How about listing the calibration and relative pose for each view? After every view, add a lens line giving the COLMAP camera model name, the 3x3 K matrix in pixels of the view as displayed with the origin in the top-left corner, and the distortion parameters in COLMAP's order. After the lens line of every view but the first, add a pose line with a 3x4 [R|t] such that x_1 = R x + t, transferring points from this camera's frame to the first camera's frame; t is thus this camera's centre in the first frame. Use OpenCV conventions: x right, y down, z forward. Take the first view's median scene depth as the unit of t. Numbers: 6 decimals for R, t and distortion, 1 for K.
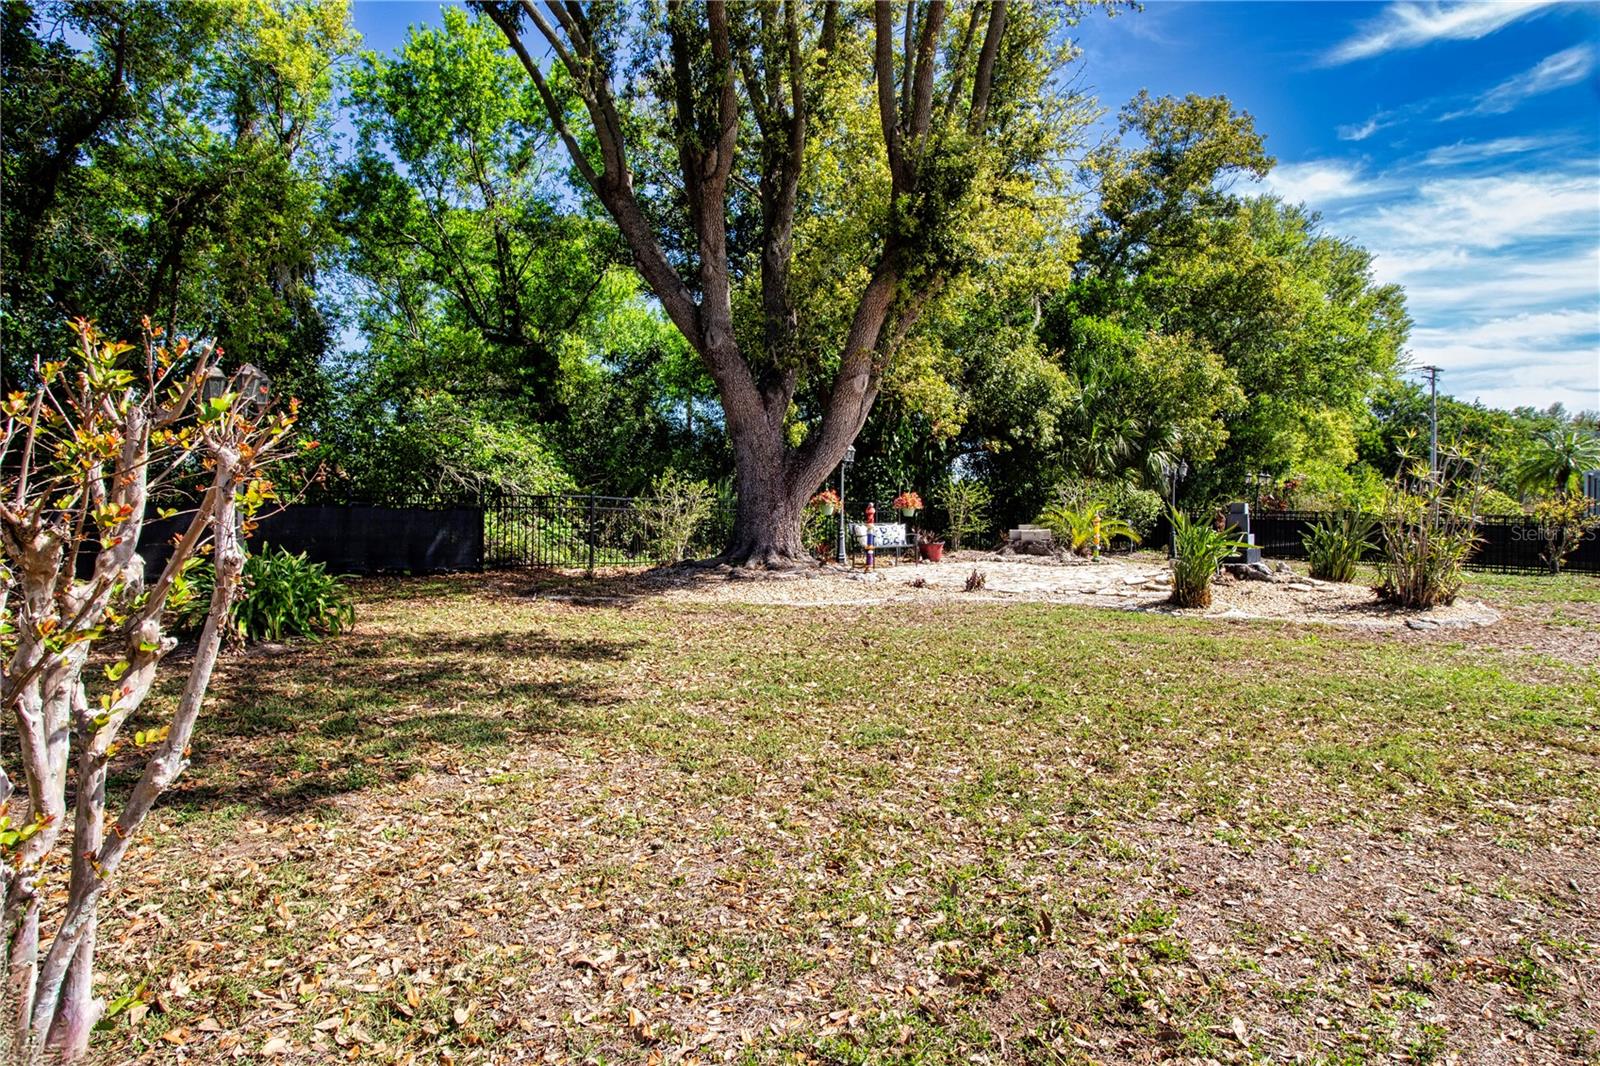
lens RADIAL K [[952.5, 0, 800.0], [0, 952.5, 533.0], [0, 0, 1]] dist [-0.001136, -0.000089]
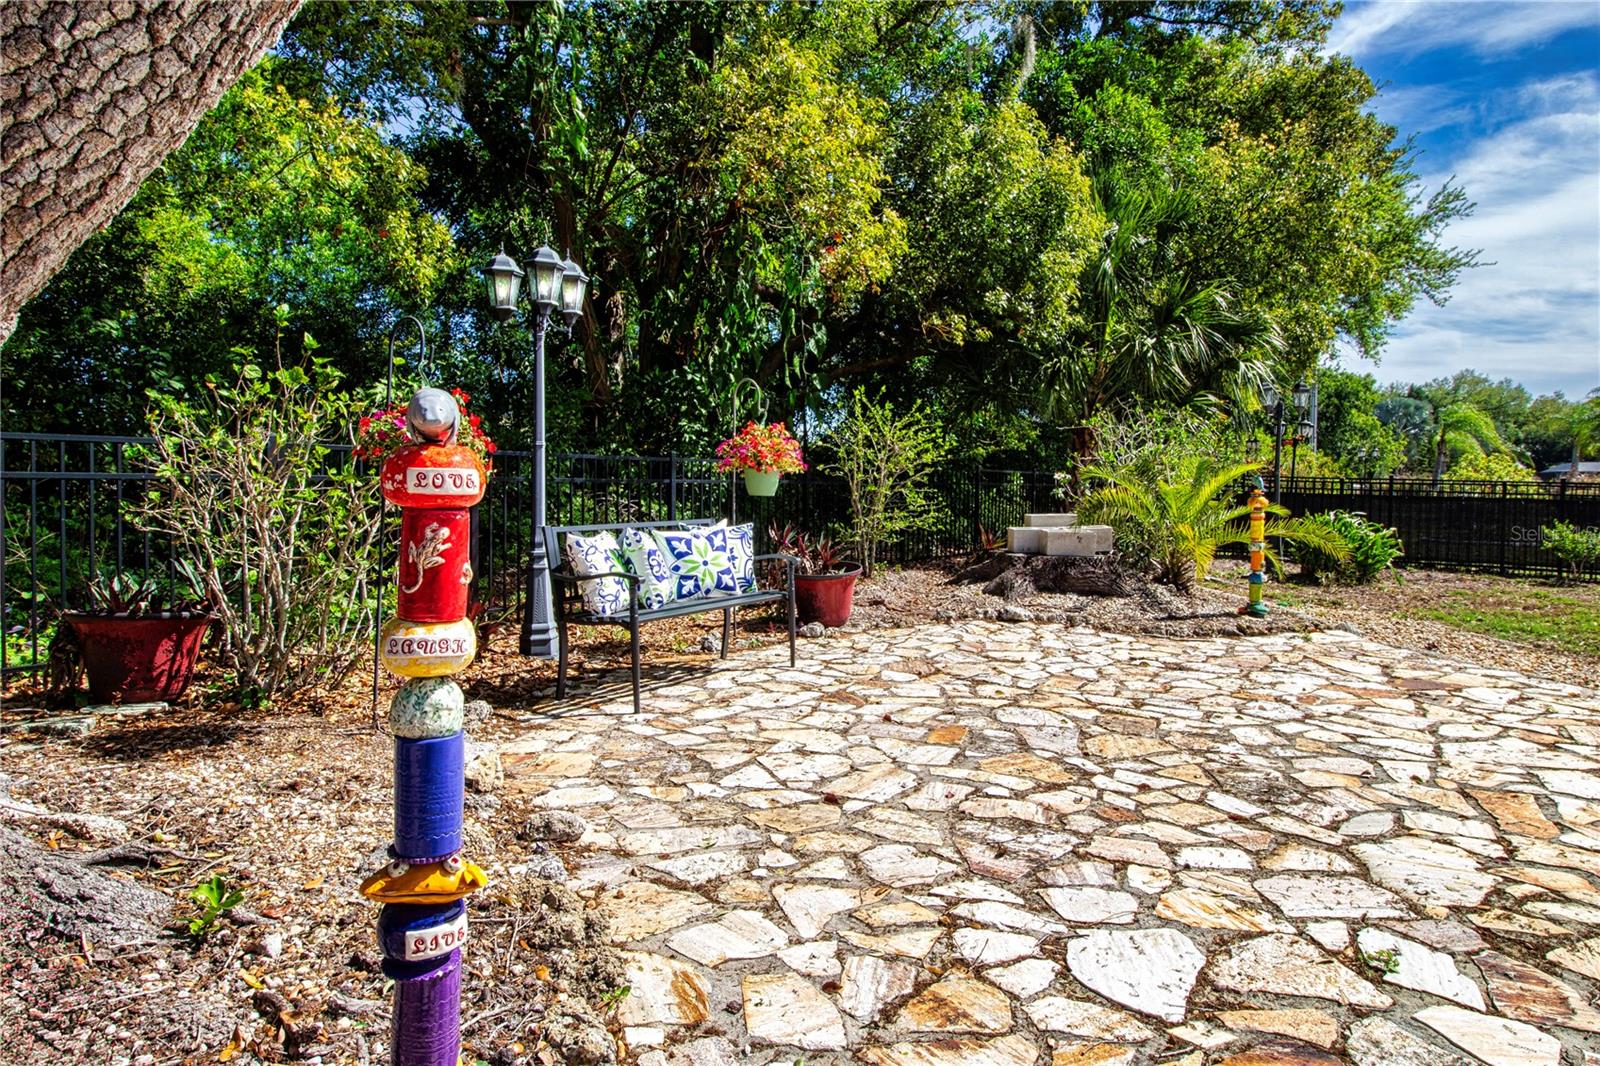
lens RADIAL K [[952.5, 0, 800.0], [0, 952.5, 533.0], [0, 0, 1]] dist [-0.001136, -0.000089]
pose [[0.985433, -0.013813, 0.169504, 0.065200], [0.008149, 0.999386, 0.034069, -0.014952], [-0.169871, -0.032192, 0.984940, 0.613831]]
